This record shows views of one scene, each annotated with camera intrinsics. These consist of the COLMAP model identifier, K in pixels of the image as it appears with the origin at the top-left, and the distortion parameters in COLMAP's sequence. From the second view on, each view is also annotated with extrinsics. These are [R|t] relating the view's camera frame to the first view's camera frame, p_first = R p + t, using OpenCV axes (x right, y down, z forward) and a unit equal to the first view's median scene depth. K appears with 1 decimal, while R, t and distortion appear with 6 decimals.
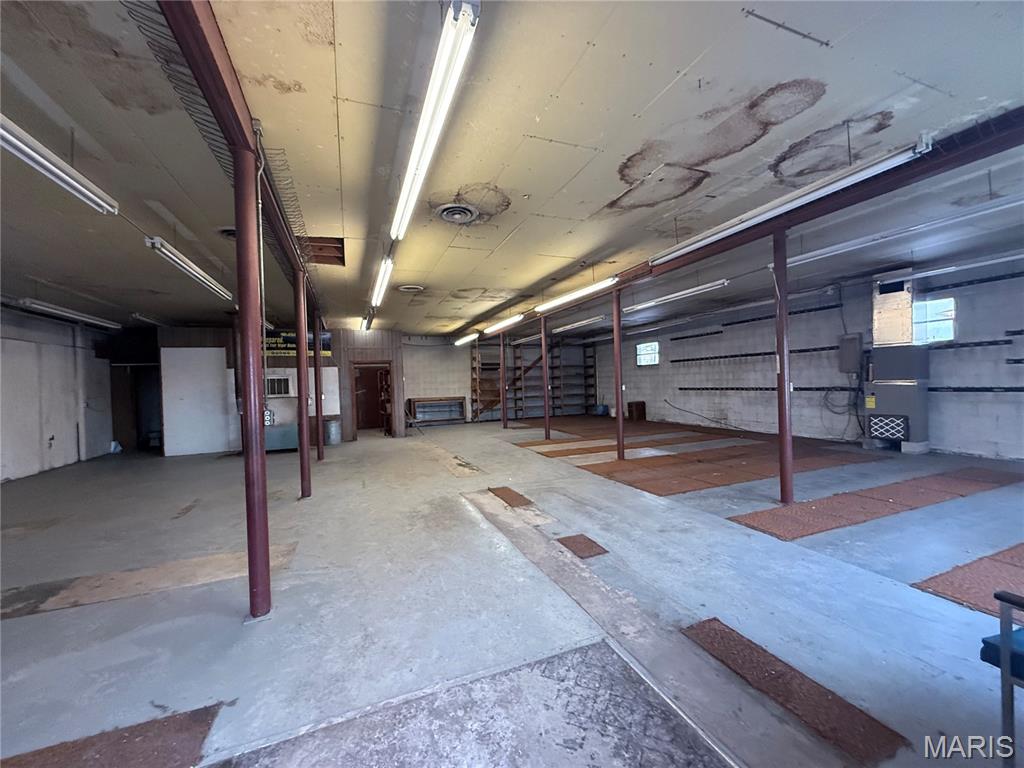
lens RADIAL K [[410.2, 0, 508.9], [0, 410.2, 384.4], [0, 0, 1]] dist [0.001354, -0.000158]
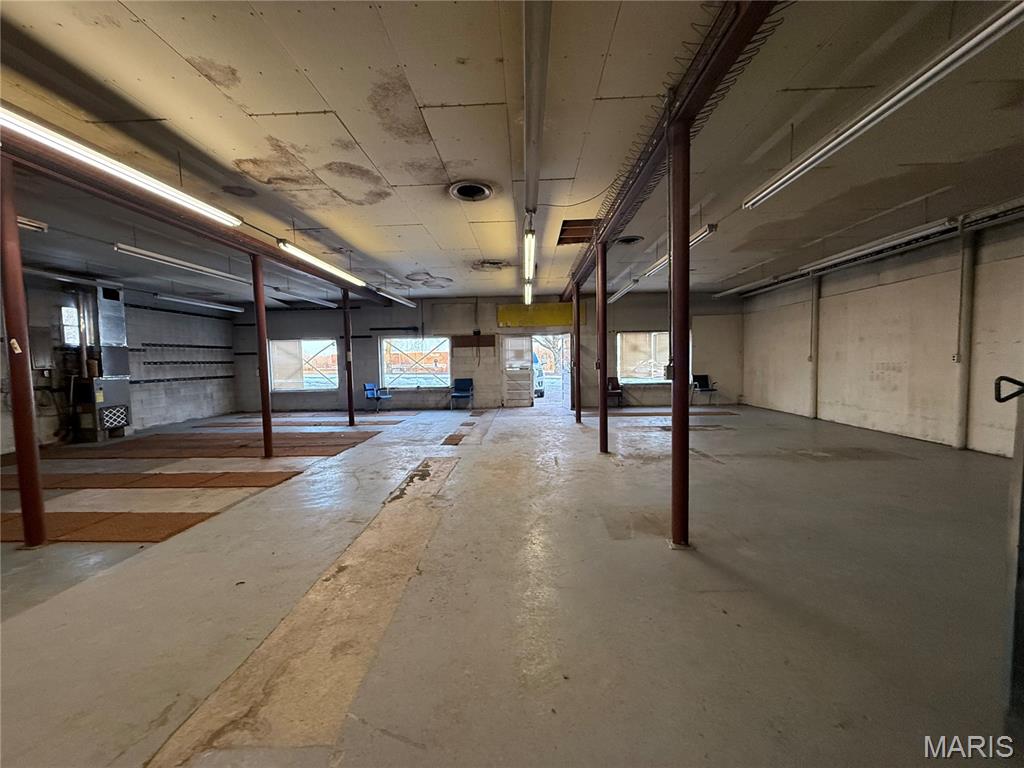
lens RADIAL K [[410.2, 0, 507.2], [0, 410.2, 387.4], [0, 0, 1]] dist [0.001354, -0.000158]
pose [[-0.913471, 0.022280, 0.406293, -0.777975], [0.050892, 0.996915, 0.059752, 0.013668], [-0.403708, 0.075259, -0.911787, 2.297726]]
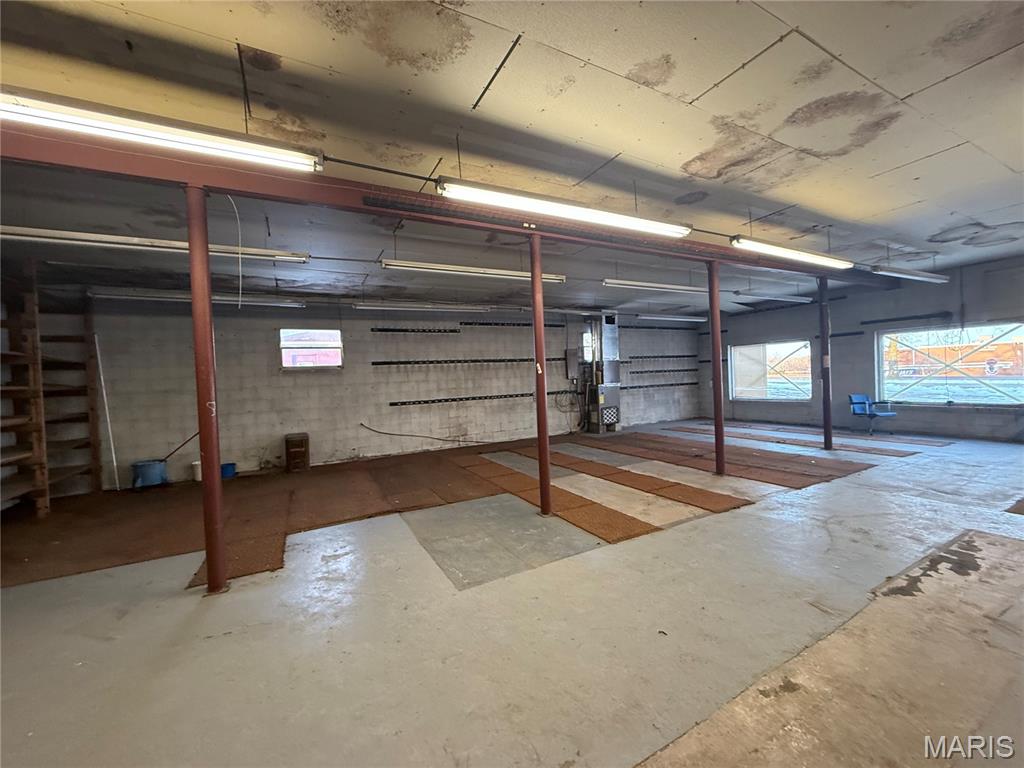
lens RADIAL K [[410.2, 0, 511.0], [0, 410.2, 384.7], [0, 0, 1]] dist [0.001354, -0.000158]
pose [[-0.122193, 0.019685, 0.992311, -0.698529], [0.052211, 0.998546, -0.013380, -0.005479], [-0.991132, 0.050174, -0.123043, 2.195395]]
